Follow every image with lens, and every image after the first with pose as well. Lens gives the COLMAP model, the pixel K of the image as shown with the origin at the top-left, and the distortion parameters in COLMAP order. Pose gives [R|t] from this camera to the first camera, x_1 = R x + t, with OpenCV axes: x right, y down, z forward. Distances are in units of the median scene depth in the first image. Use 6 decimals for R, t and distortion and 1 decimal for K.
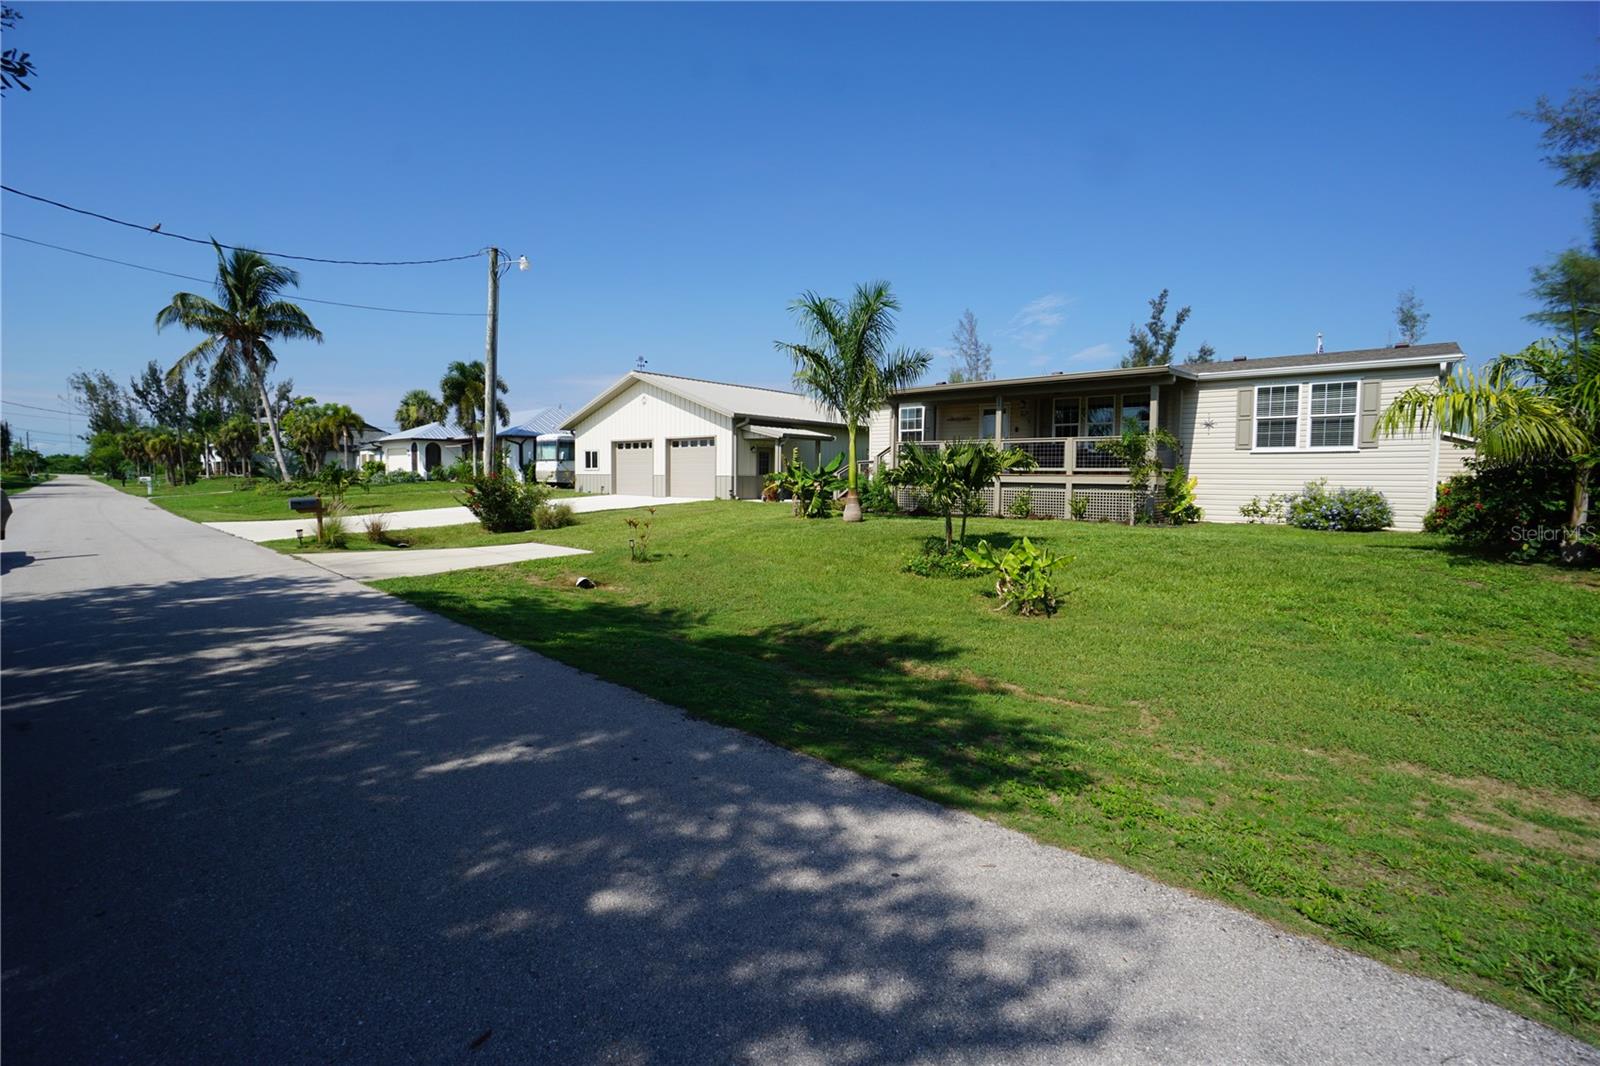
lens RADIAL K [[701.1, 0, 776.8], [0, 701.1, 516.0], [0, 0, 1]] dist [-0.072298, 0.026106]
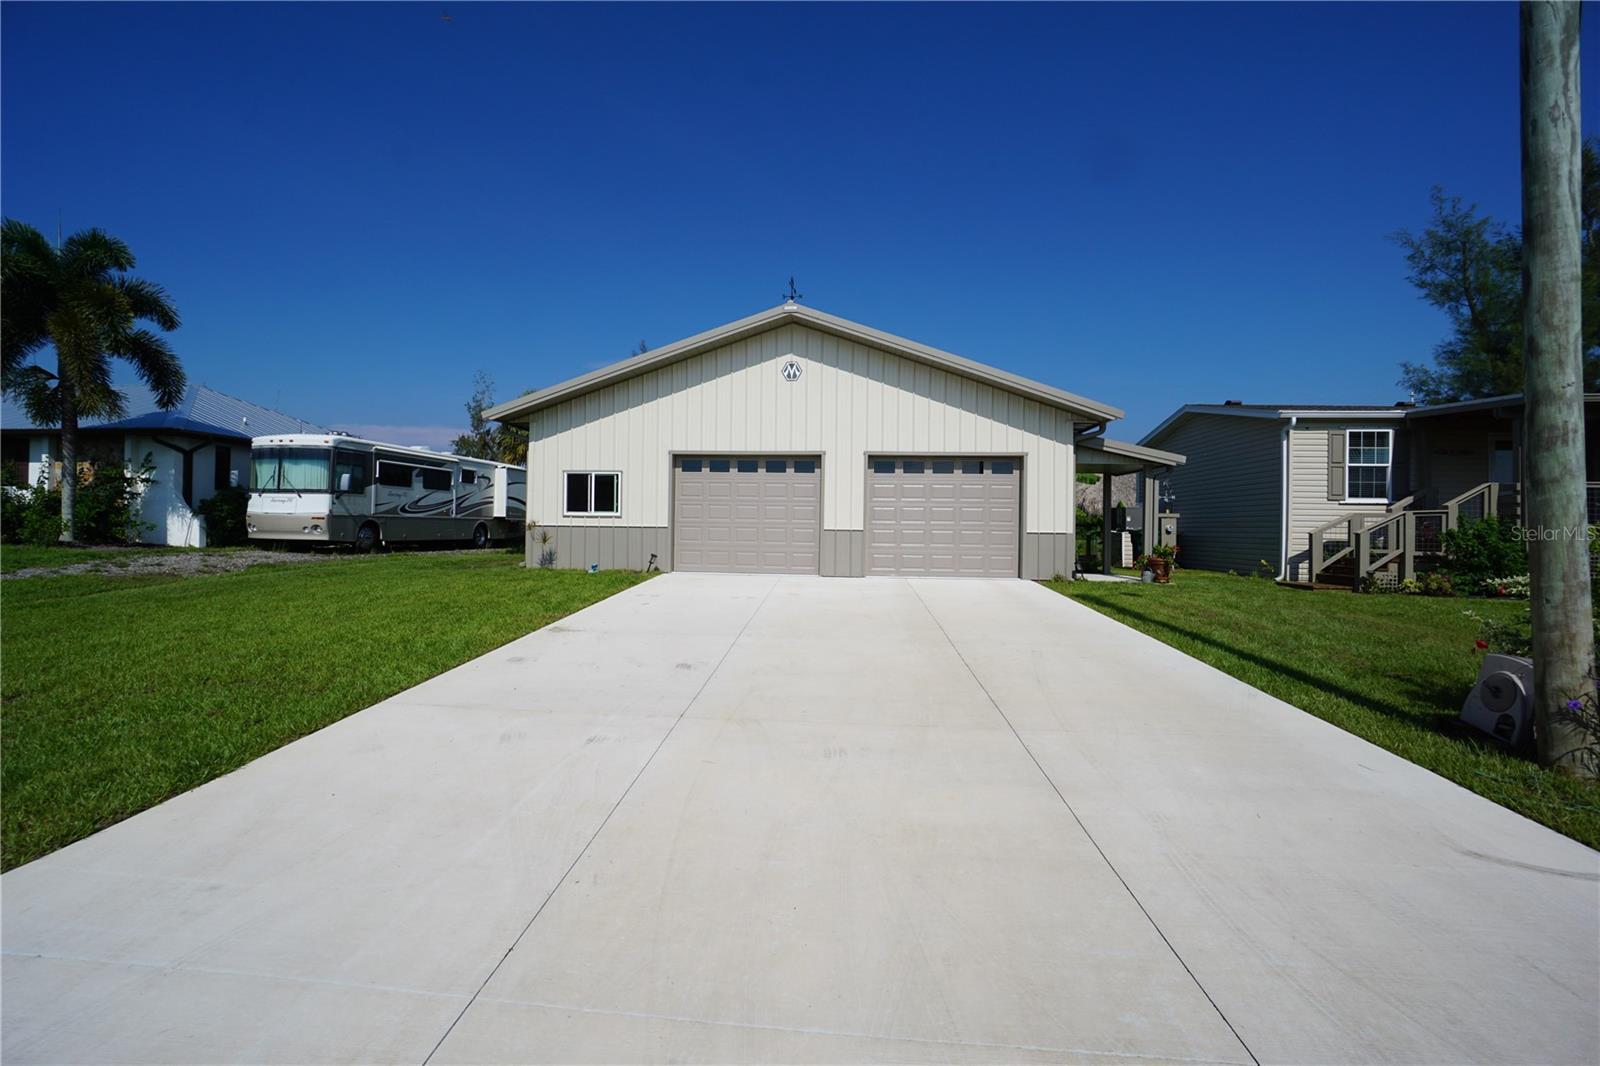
lens RADIAL K [[701.1, 0, 776.8], [0, 701.1, 516.0], [0, 0, 1]] dist [-0.072298, 0.026106]
pose [[0.789029, 0.007567, 0.614309, -0.479926], [0.030534, 0.998205, -0.051514, -0.043133], [-0.613596, 0.059403, 0.787382, 0.629609]]
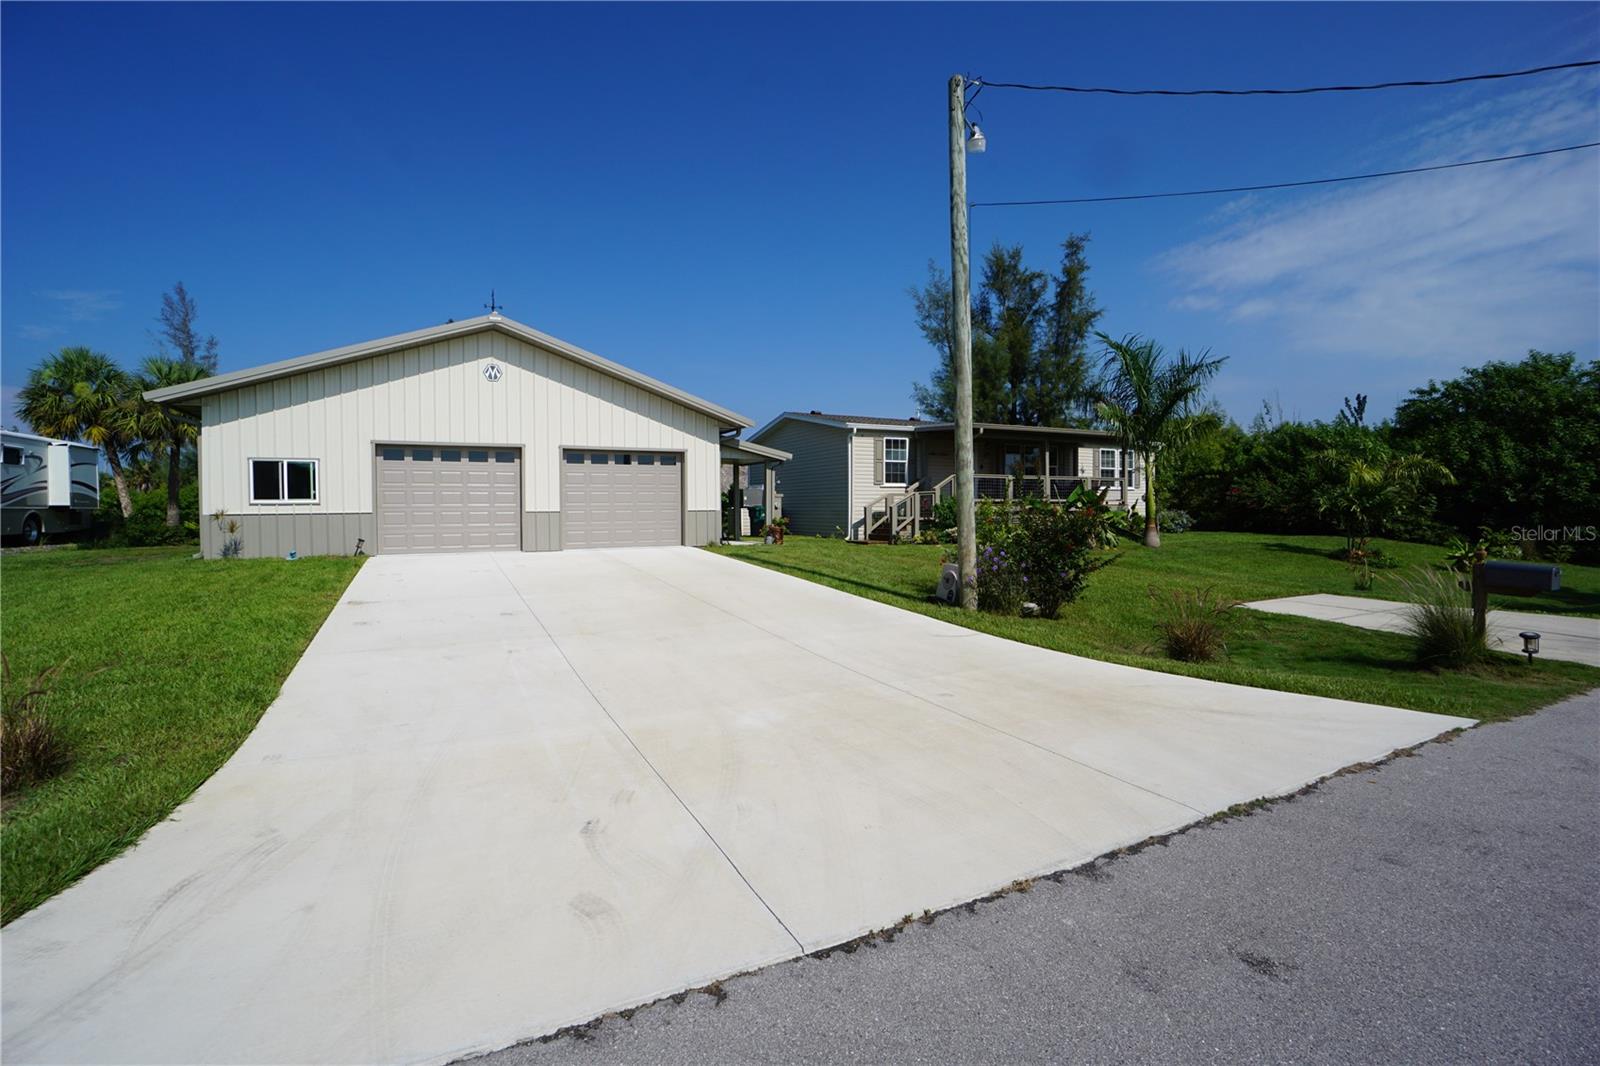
lens RADIAL K [[701.1, 0, 776.8], [0, 701.1, 516.0], [0, 0, 1]] dist [-0.072298, 0.026106]
pose [[0.344152, -0.026874, 0.938529, -0.605621], [0.063136, 0.997990, 0.005425, -0.044489], [-0.936789, 0.057387, 0.345157, 0.609647]]
